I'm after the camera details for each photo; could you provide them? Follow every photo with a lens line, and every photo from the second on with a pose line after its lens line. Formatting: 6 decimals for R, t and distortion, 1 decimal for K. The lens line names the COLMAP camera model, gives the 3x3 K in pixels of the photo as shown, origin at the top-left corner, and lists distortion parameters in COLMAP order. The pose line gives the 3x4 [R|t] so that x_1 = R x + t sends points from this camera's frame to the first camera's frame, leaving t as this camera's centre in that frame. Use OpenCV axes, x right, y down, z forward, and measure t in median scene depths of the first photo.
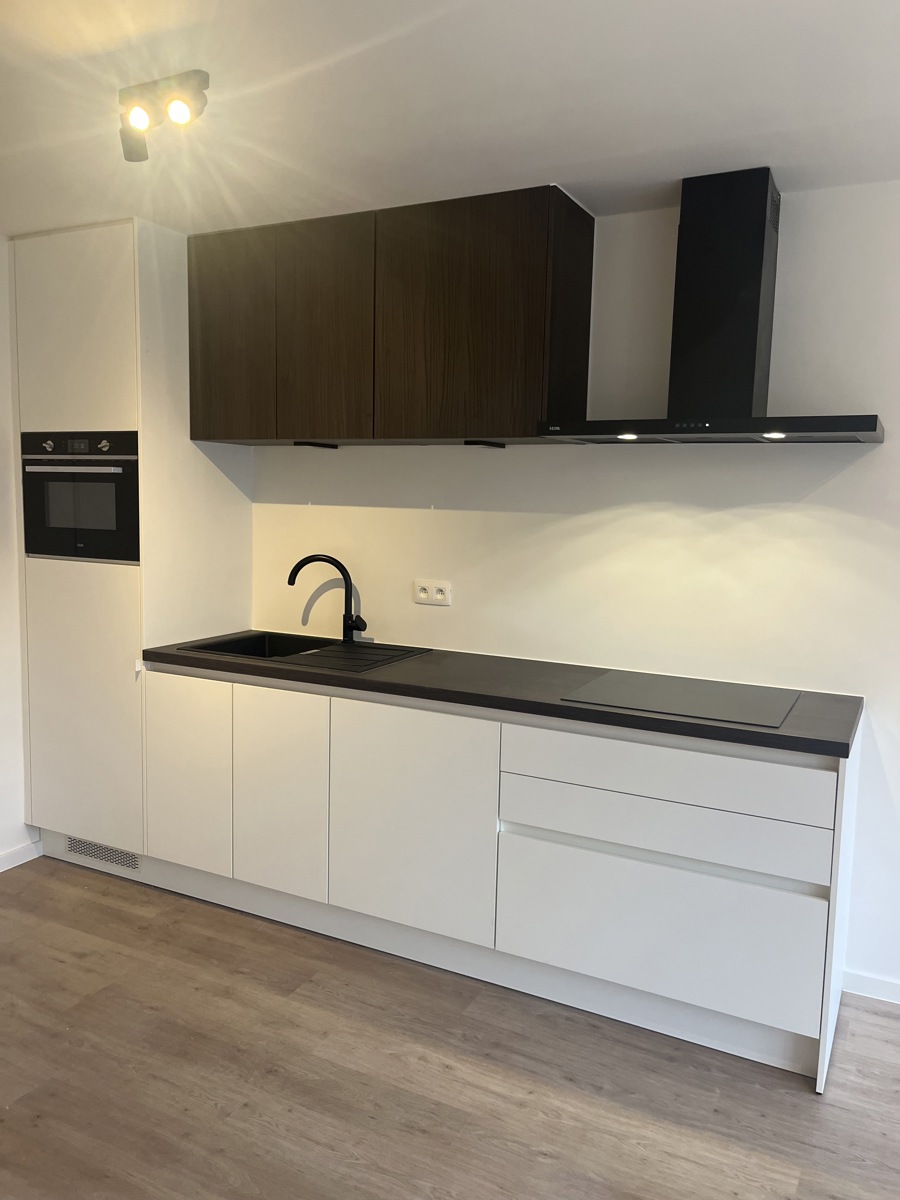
lens RADIAL K [[907.7, 0, 452.6], [0, 907.7, 597.7], [0, 0, 1]] dist [0.051146, -0.072648]
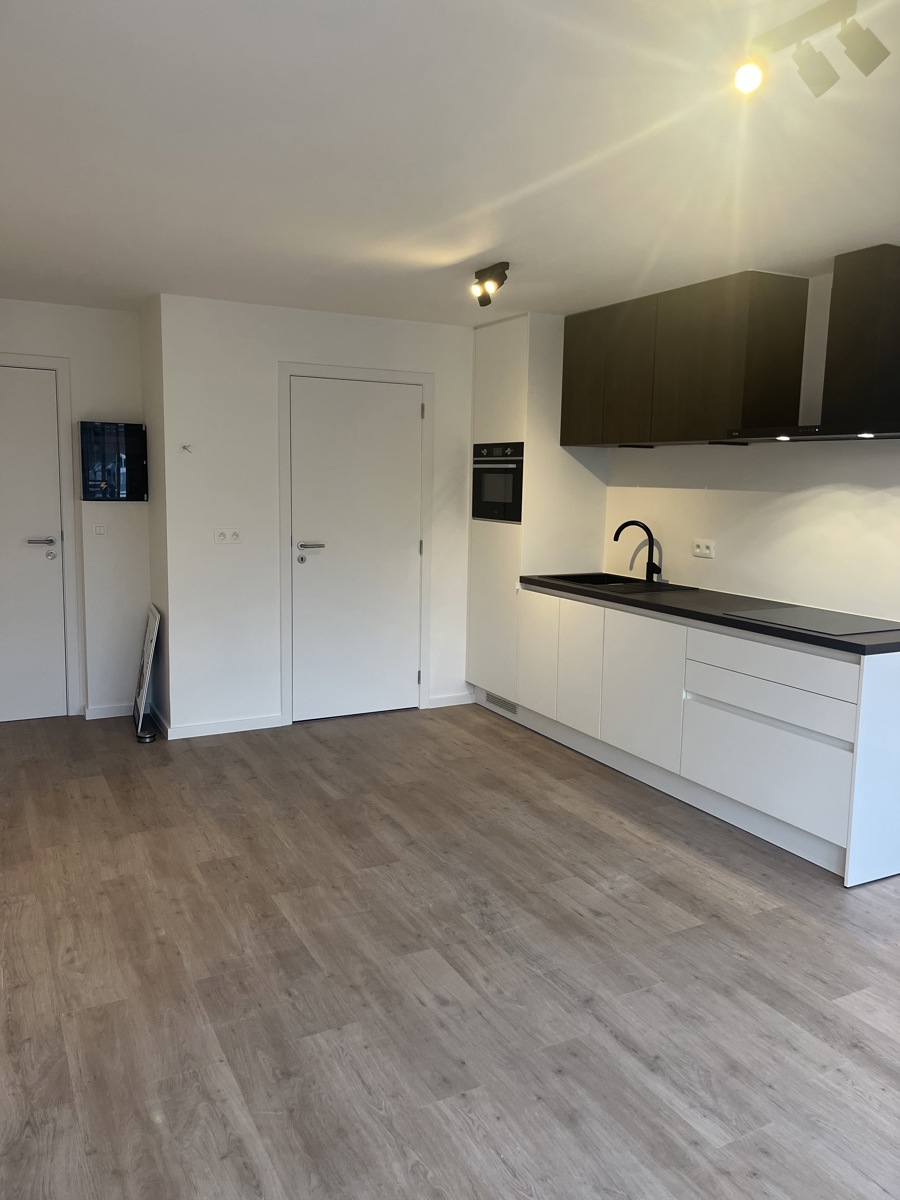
lens RADIAL K [[907.7, 0, 451.5], [0, 907.7, 594.8], [0, 0, 1]] dist [0.051146, -0.072648]
pose [[0.817465, 0.068196, -0.571927, 0.490177], [-0.065165, 0.997541, 0.025804, 0.056559], [0.572281, 0.016176, 0.819898, -0.401694]]
